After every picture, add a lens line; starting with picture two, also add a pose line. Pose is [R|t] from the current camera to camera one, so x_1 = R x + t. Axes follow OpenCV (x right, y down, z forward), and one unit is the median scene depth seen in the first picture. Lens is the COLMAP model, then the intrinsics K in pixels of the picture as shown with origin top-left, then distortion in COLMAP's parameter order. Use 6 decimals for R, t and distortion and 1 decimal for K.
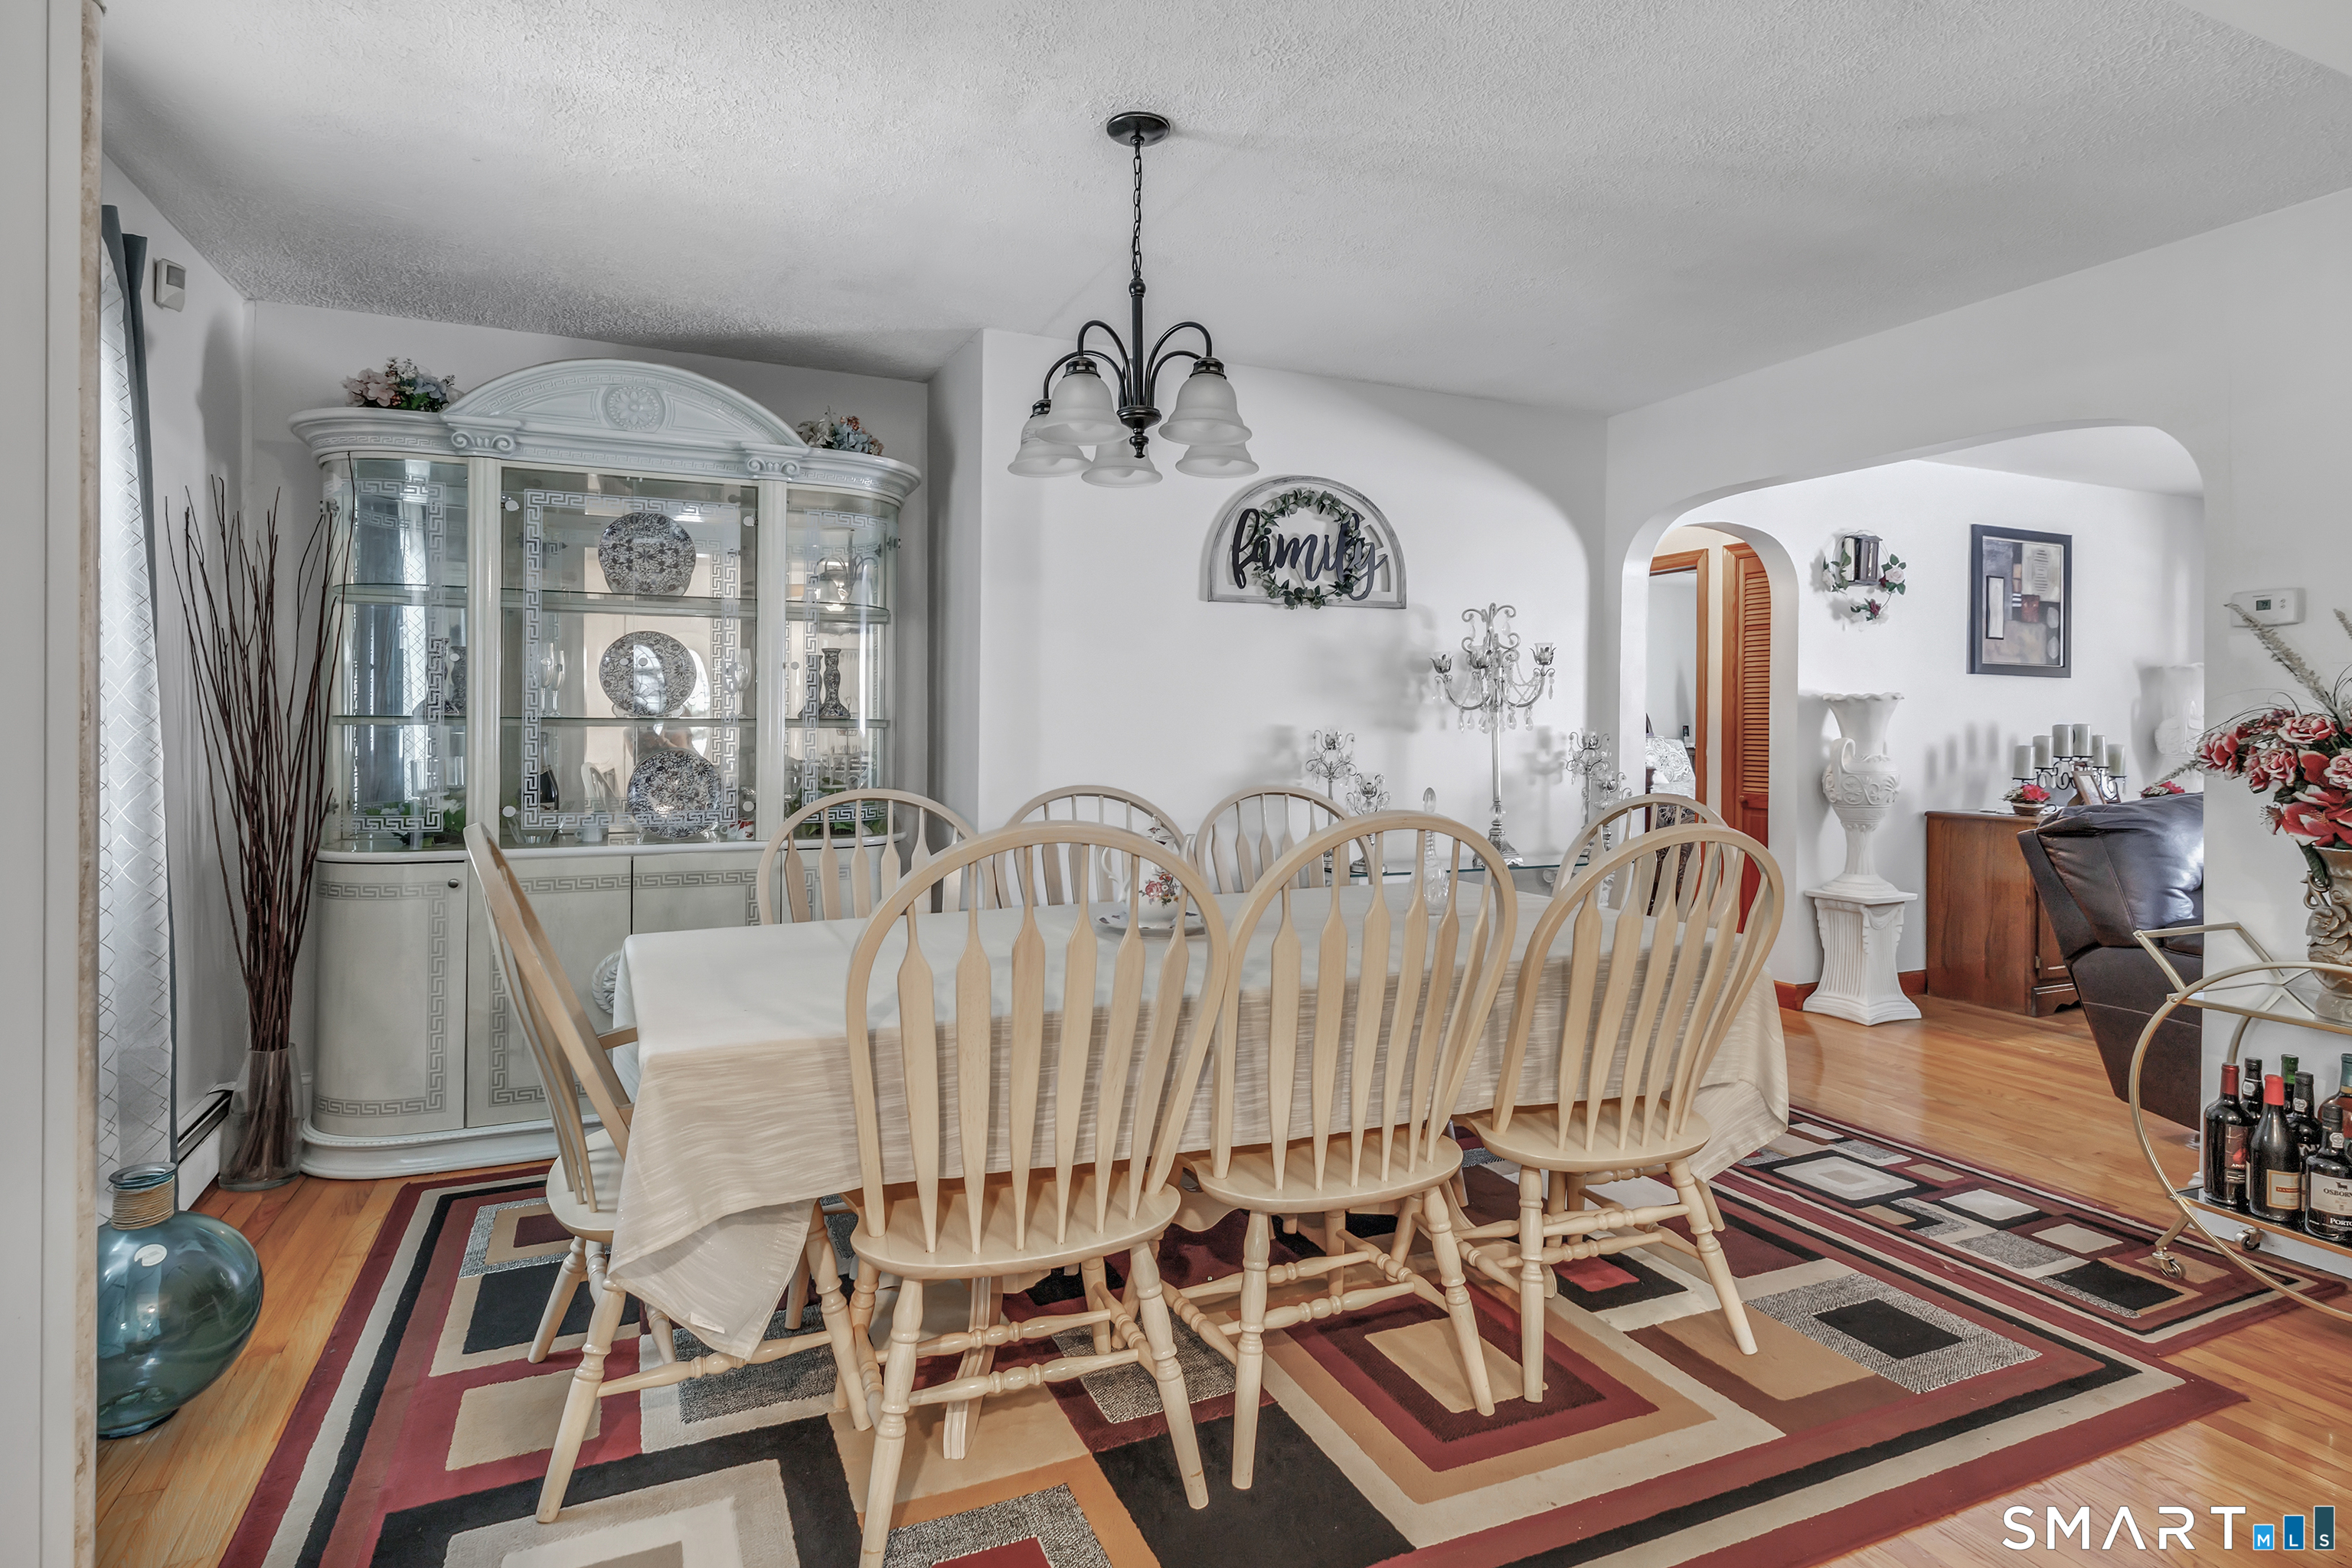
lens RADIAL K [[1185.0, 0, 1162.6], [0, 1185.0, 698.0], [0, 0, 1]] dist [-0.005292, 0.003562]
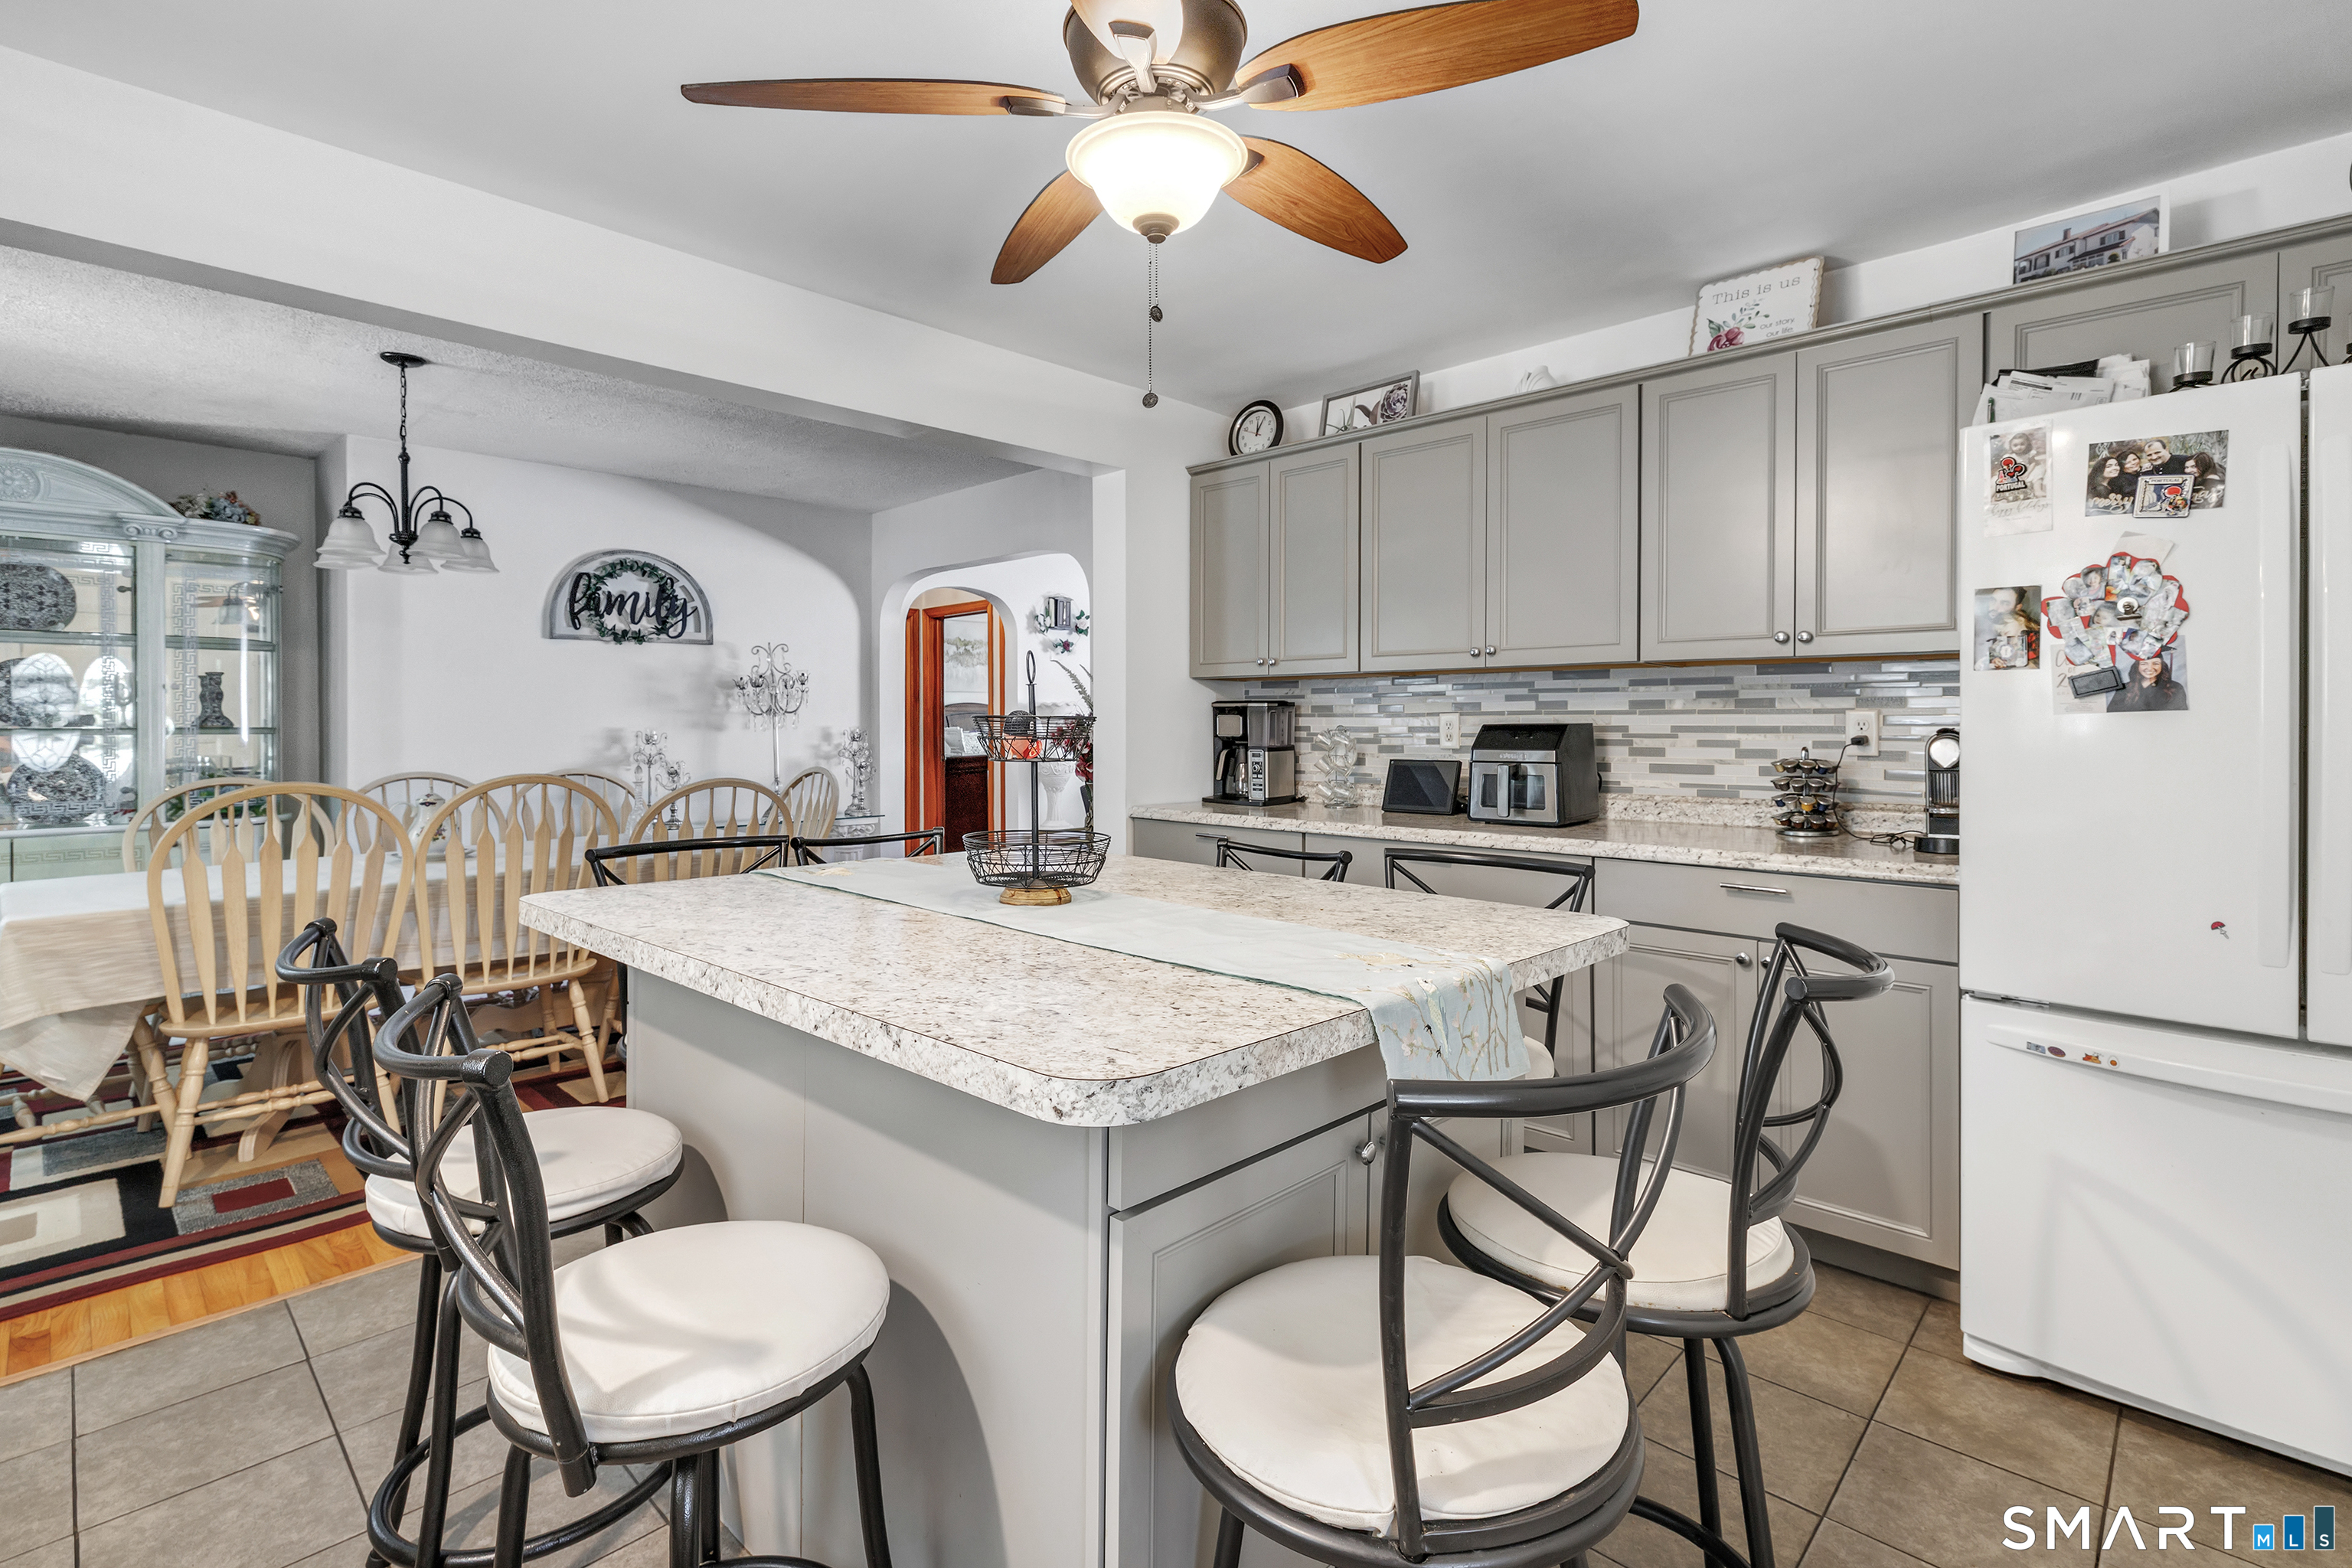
lens RADIAL K [[1096.3, 0, 1125.3], [0, 1096.3, 709.5], [0, 0, 1]] dist [-0.005321, 0.002654]
pose [[0.936093, -0.006924, 0.351684, 0.213555], [0.003166, 0.999932, 0.011259, -0.010889], [-0.351738, -0.009426, 0.936051, -0.426069]]
